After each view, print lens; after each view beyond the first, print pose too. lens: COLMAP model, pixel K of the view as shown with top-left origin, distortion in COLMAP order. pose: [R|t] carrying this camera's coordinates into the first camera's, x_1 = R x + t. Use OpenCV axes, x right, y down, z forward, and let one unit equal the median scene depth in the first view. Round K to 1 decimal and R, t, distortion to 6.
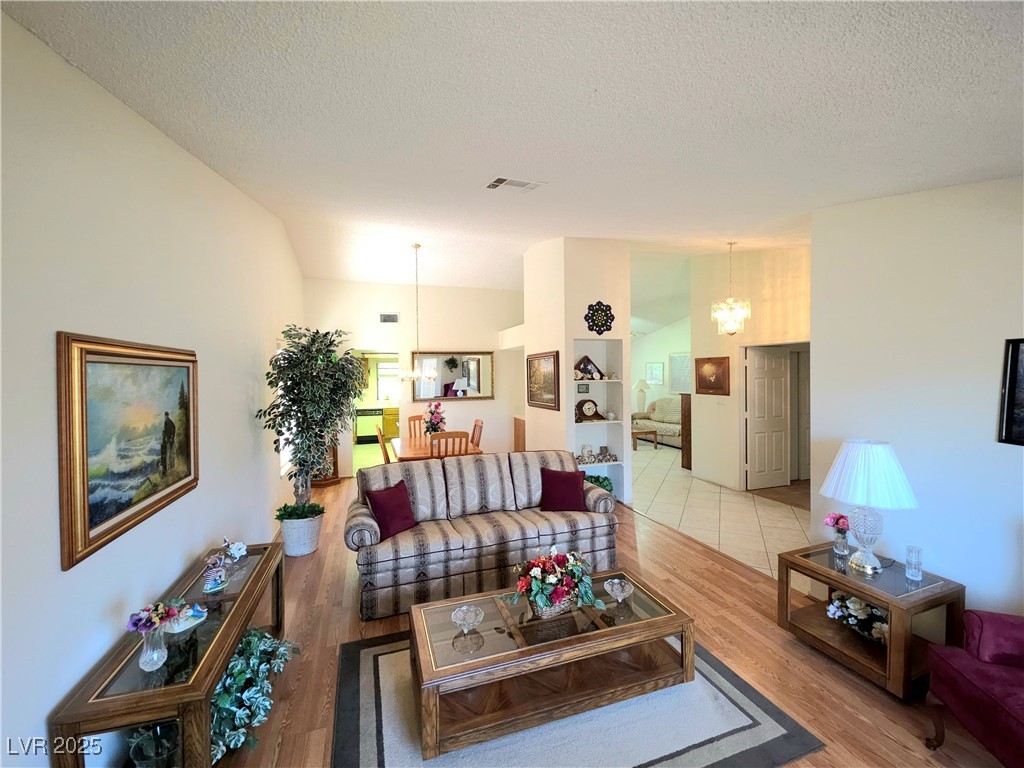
lens RADIAL K [[412.0, 0, 513.0], [0, 412.0, 381.5], [0, 0, 1]] dist [0.000579, 0.000009]
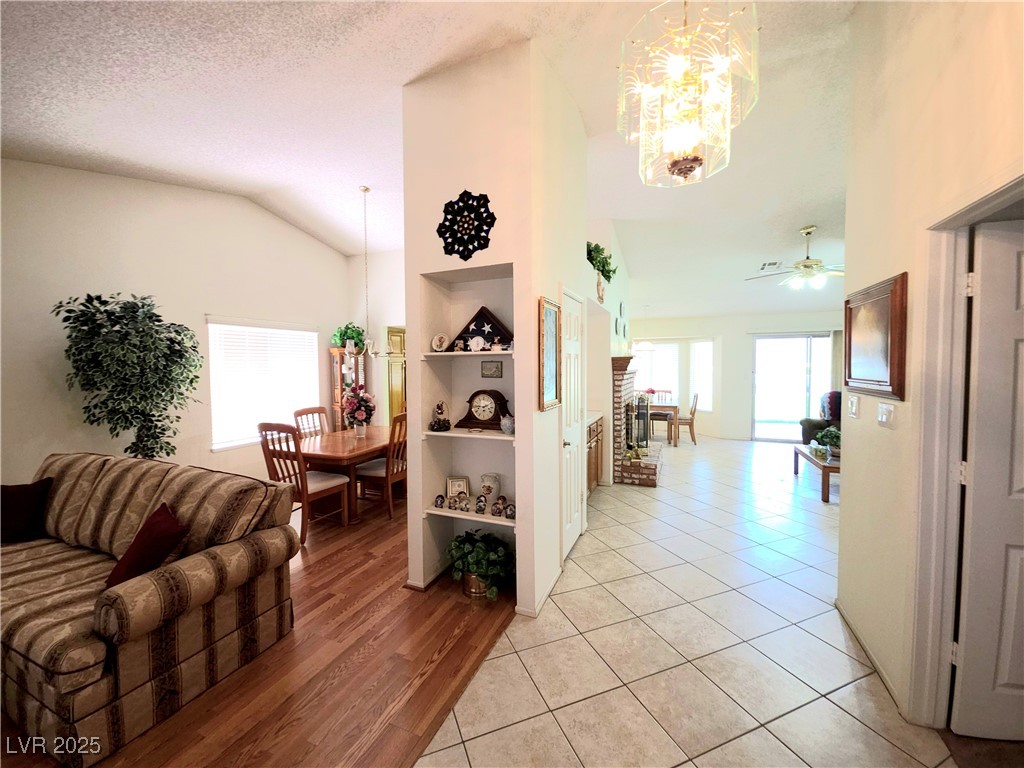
lens RADIAL K [[412.0, 0, 513.4], [0, 412.0, 383.6], [0, 0, 1]] dist [0.000579, 0.000009]
pose [[0.753558, 0.030475, -0.656675, 0.582466], [-0.014555, 0.999453, 0.029681, 0.019696], [0.657220, -0.012808, 0.753590, 0.661502]]
